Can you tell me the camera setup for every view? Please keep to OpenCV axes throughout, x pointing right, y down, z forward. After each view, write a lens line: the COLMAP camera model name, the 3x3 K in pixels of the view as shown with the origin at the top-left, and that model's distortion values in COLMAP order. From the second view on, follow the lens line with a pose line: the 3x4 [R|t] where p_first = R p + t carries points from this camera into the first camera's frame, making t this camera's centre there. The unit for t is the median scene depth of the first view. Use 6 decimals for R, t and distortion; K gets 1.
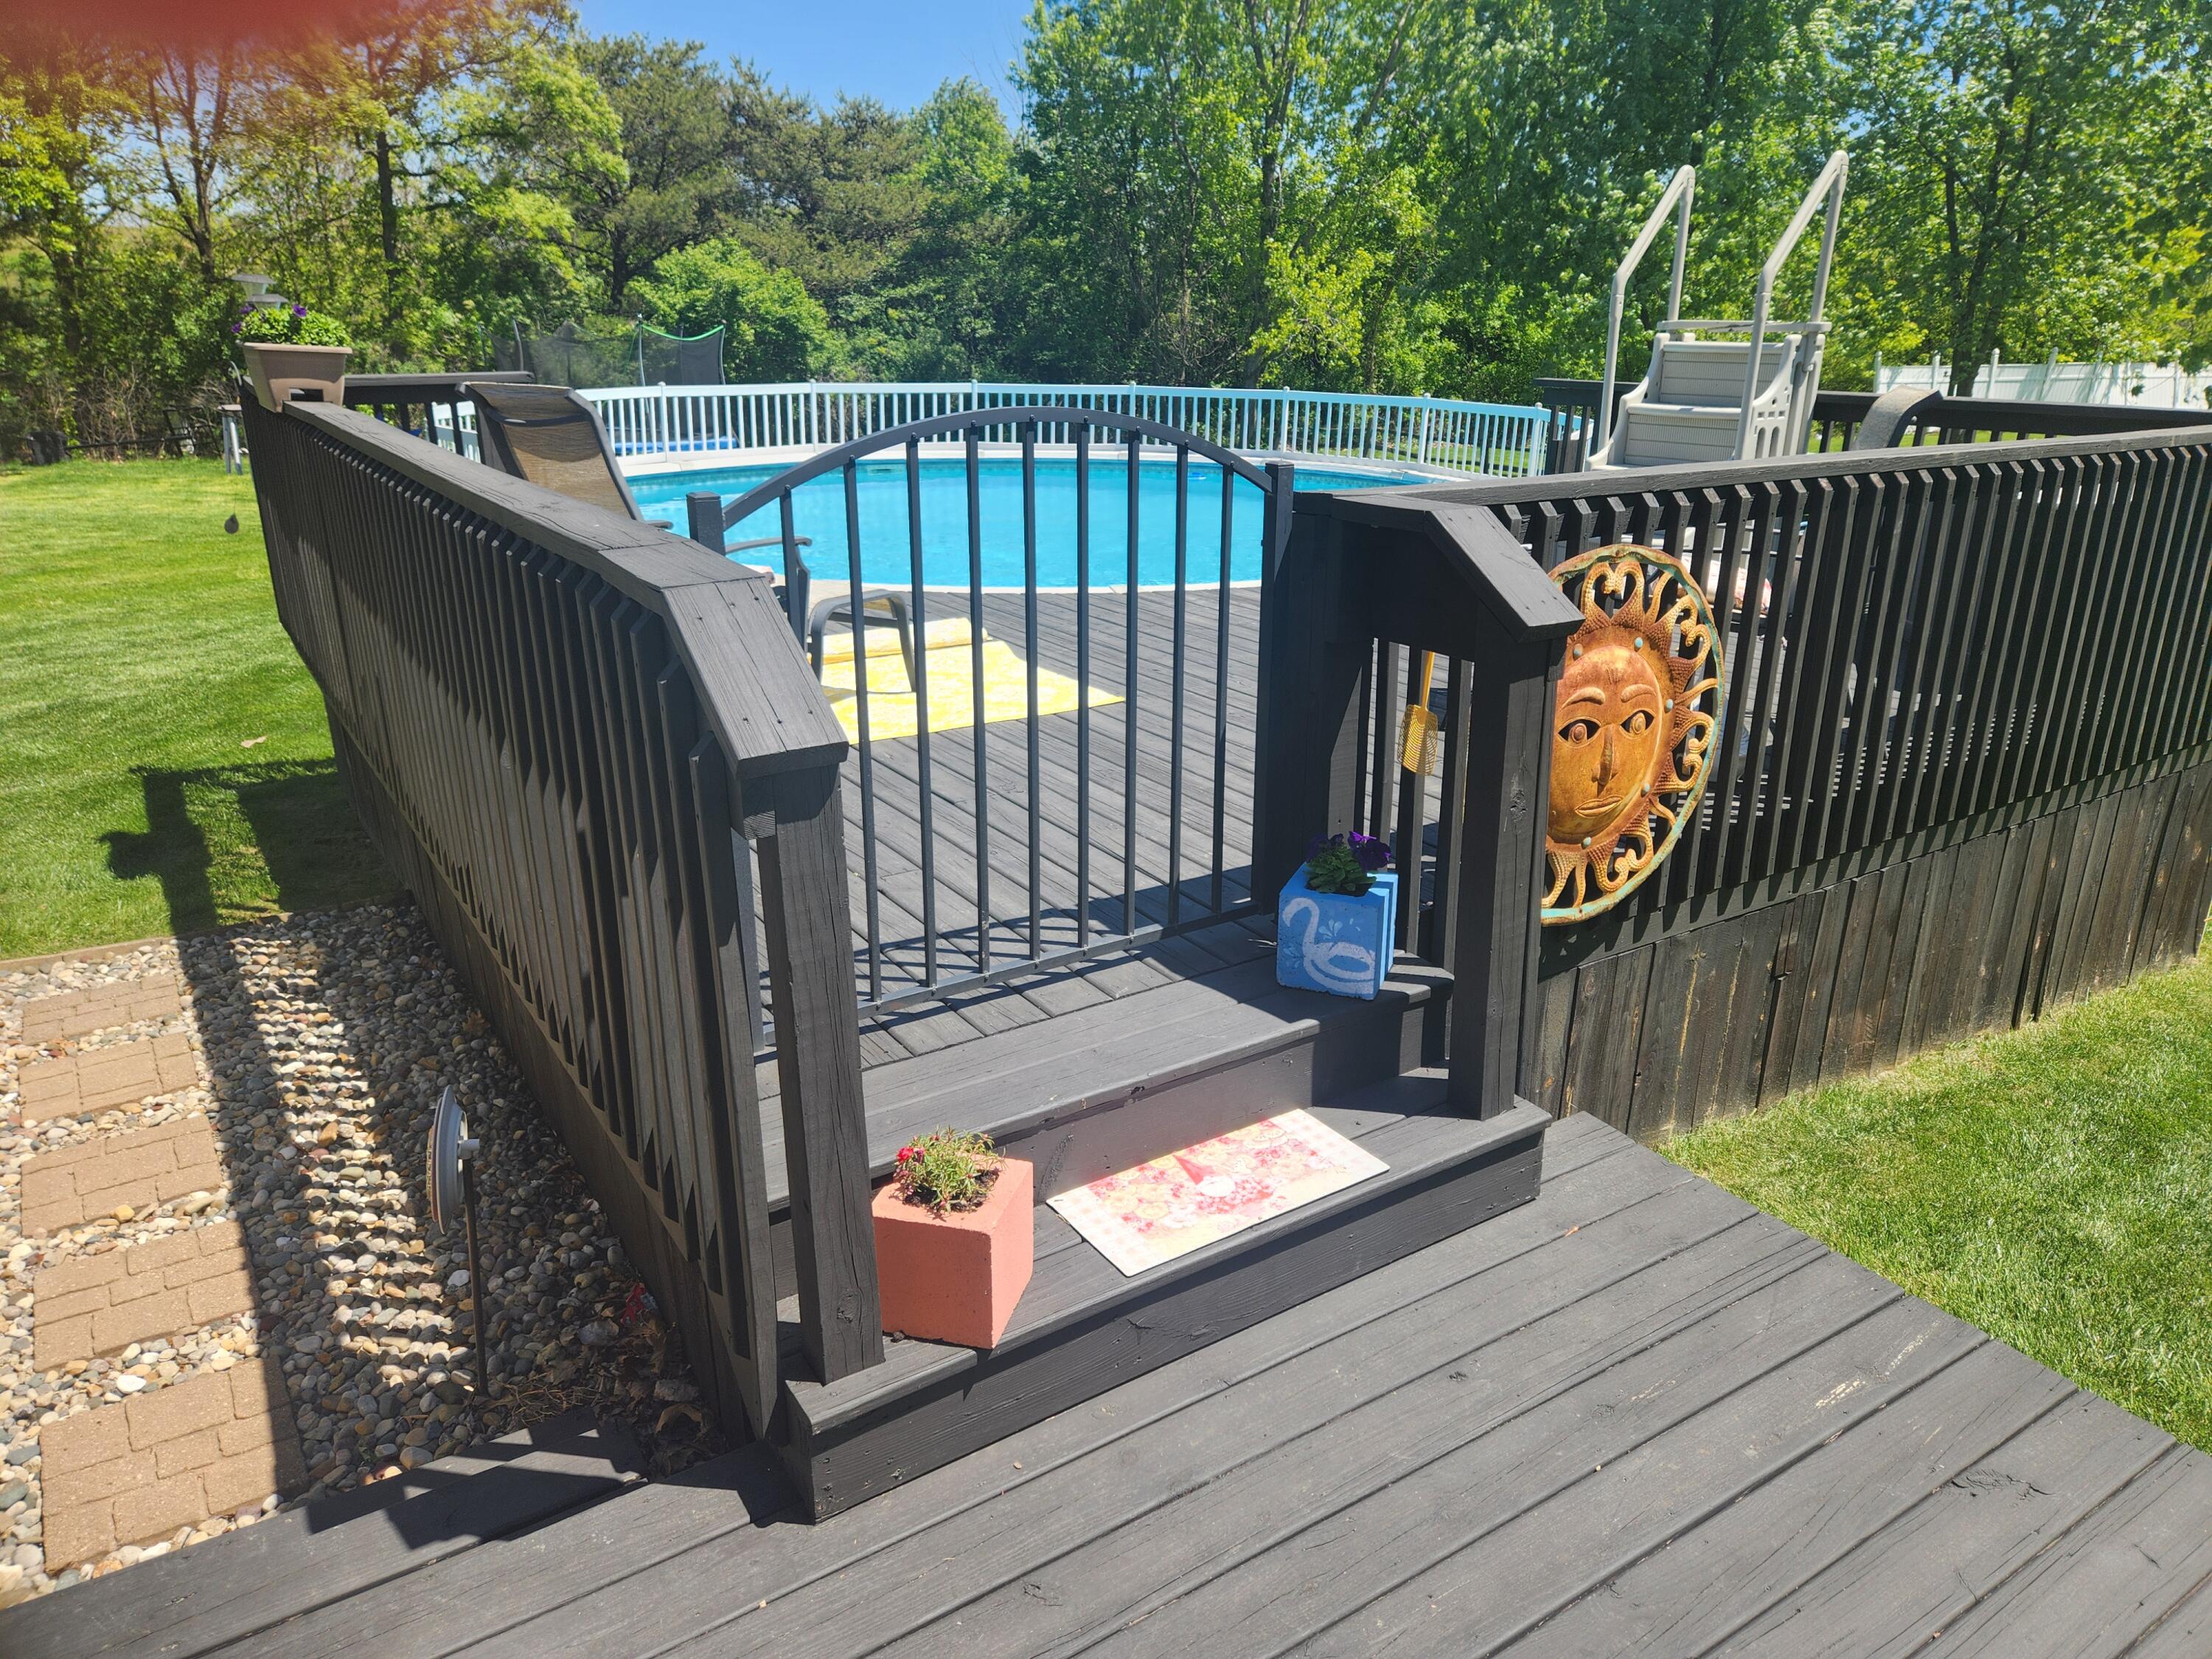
lens RADIAL K [[1525.9, 0, 1155.3], [0, 1525.9, 821.8], [0, 0, 1]] dist [0.098235, -0.094586]
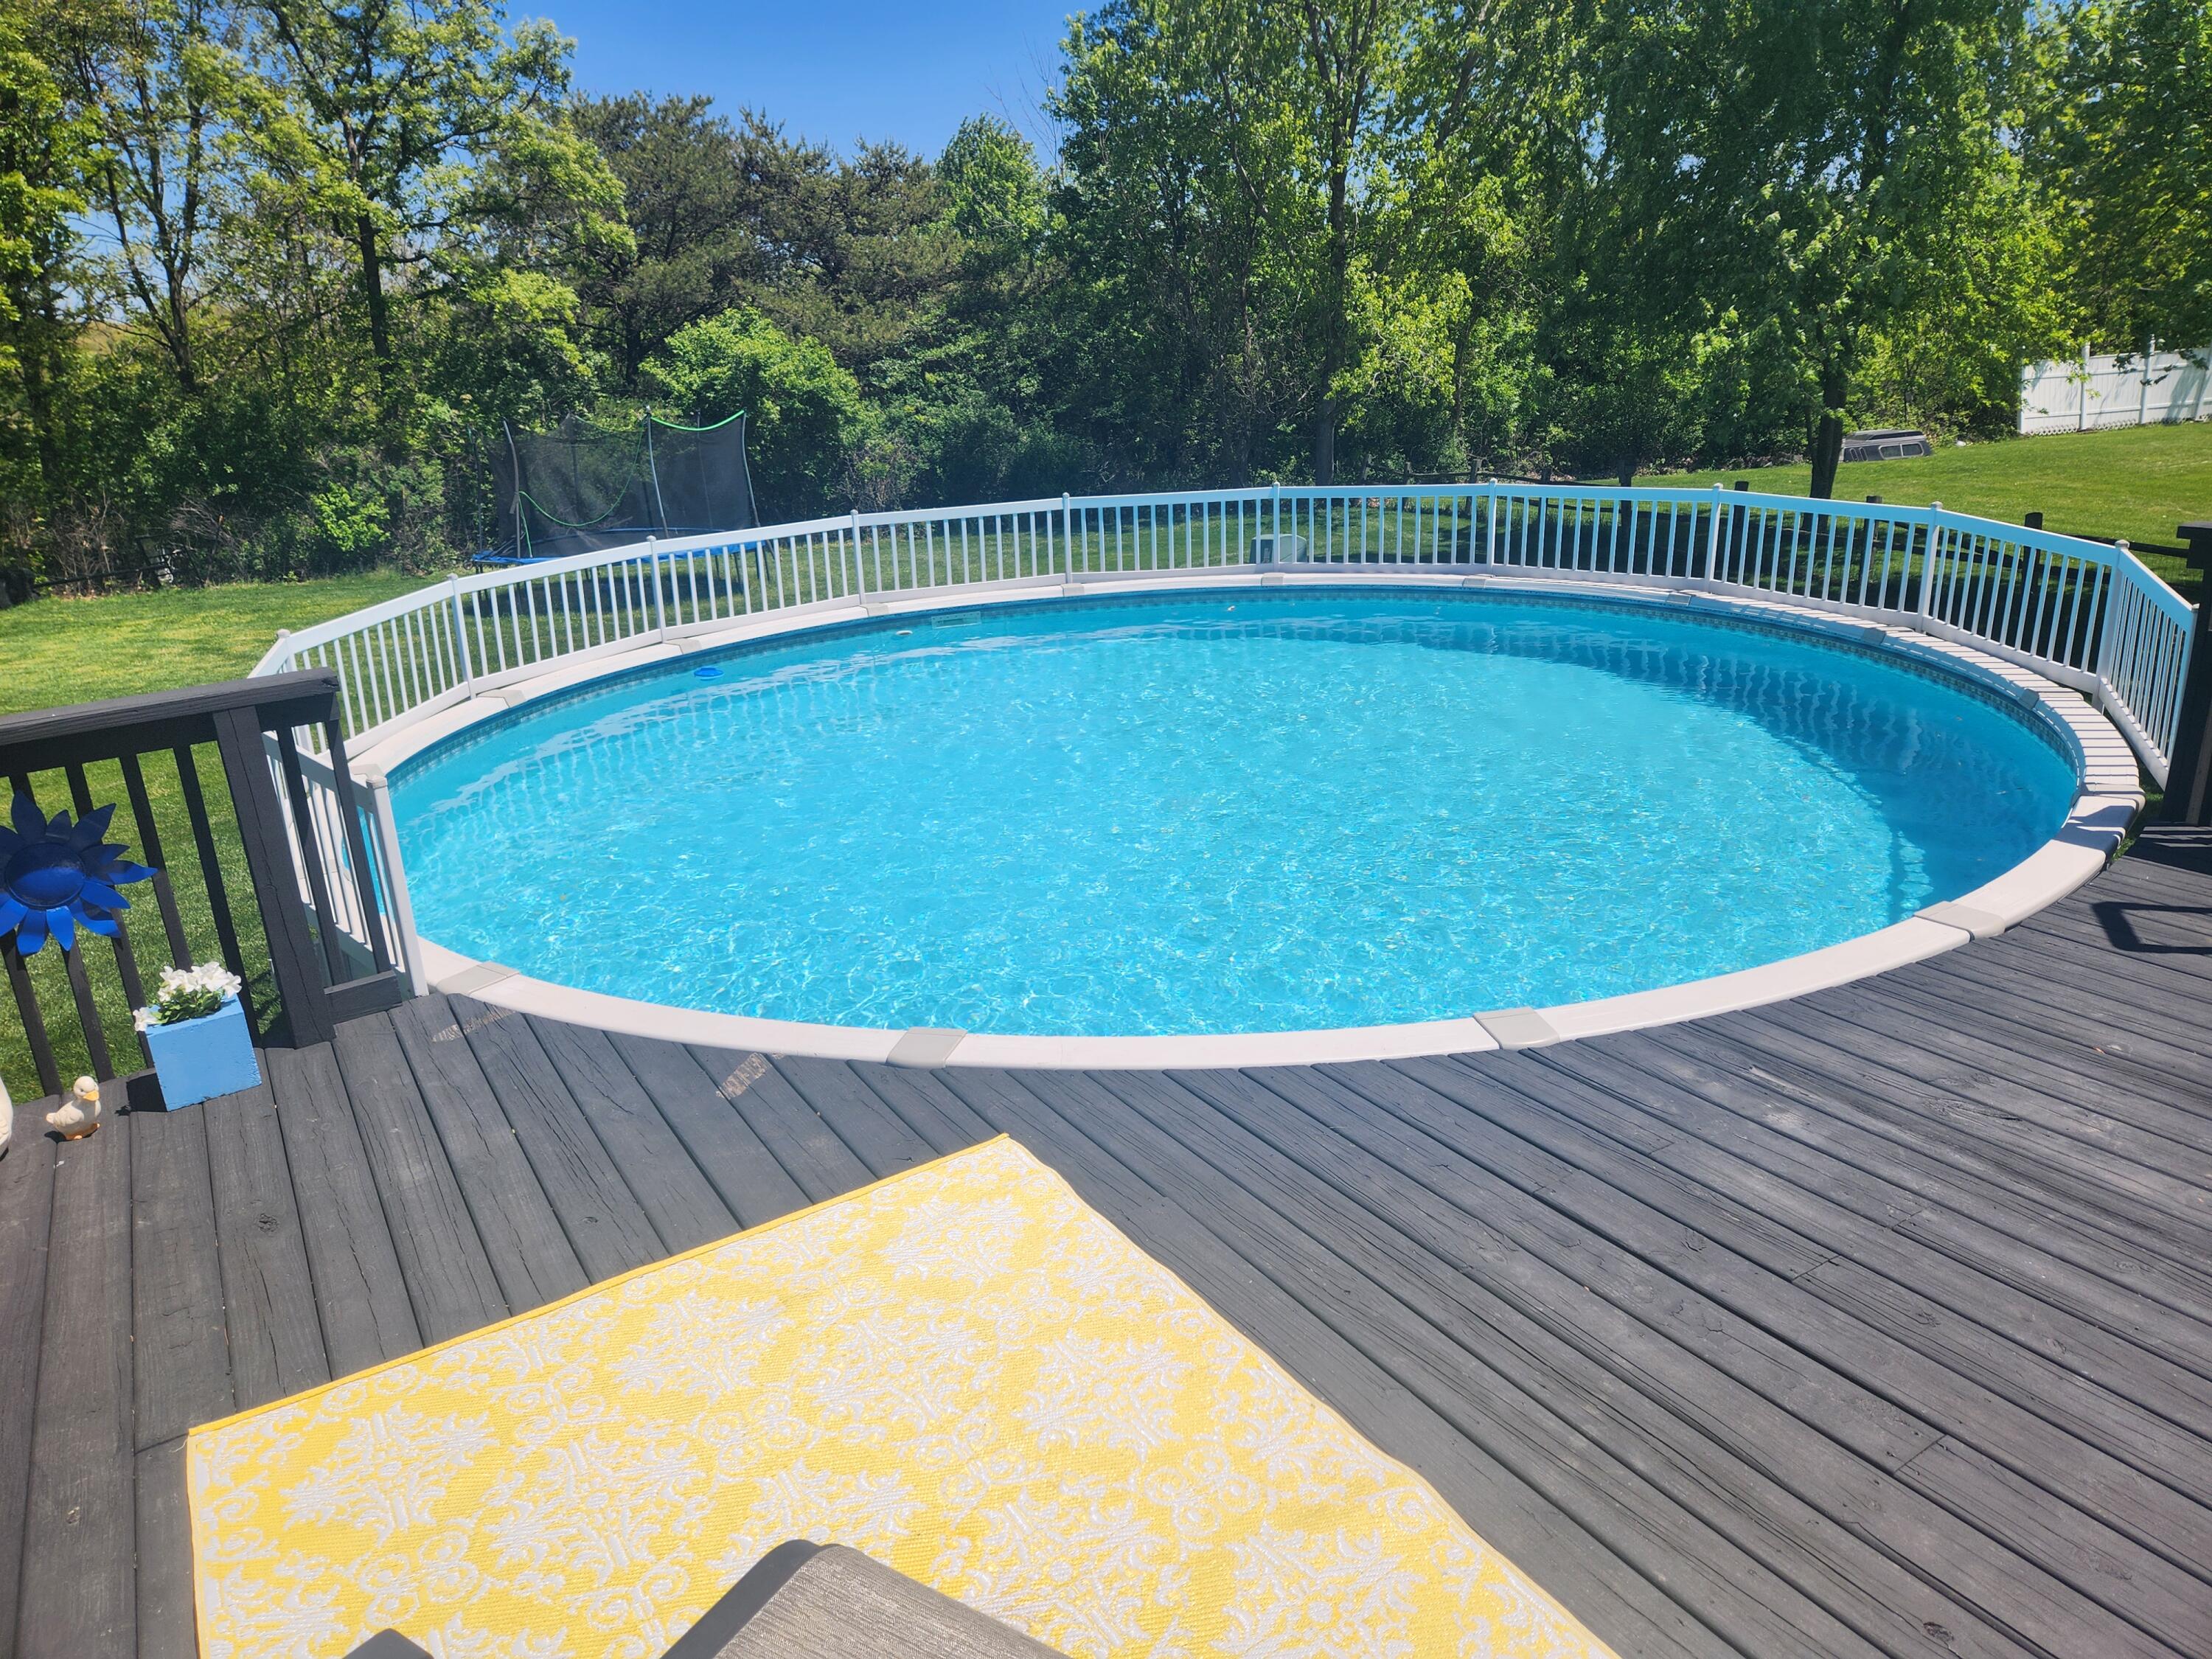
lens RADIAL K [[1476.9, 0, 1142.4], [0, 1476.9, 808.6], [0, 0, 1]] dist [0.087441, -0.081479]
pose [[0.998076, -0.053395, -0.031513, -0.032225], [0.053007, 0.998509, -0.013011, -0.059326], [0.032161, 0.011315, 0.999419, 0.135664]]
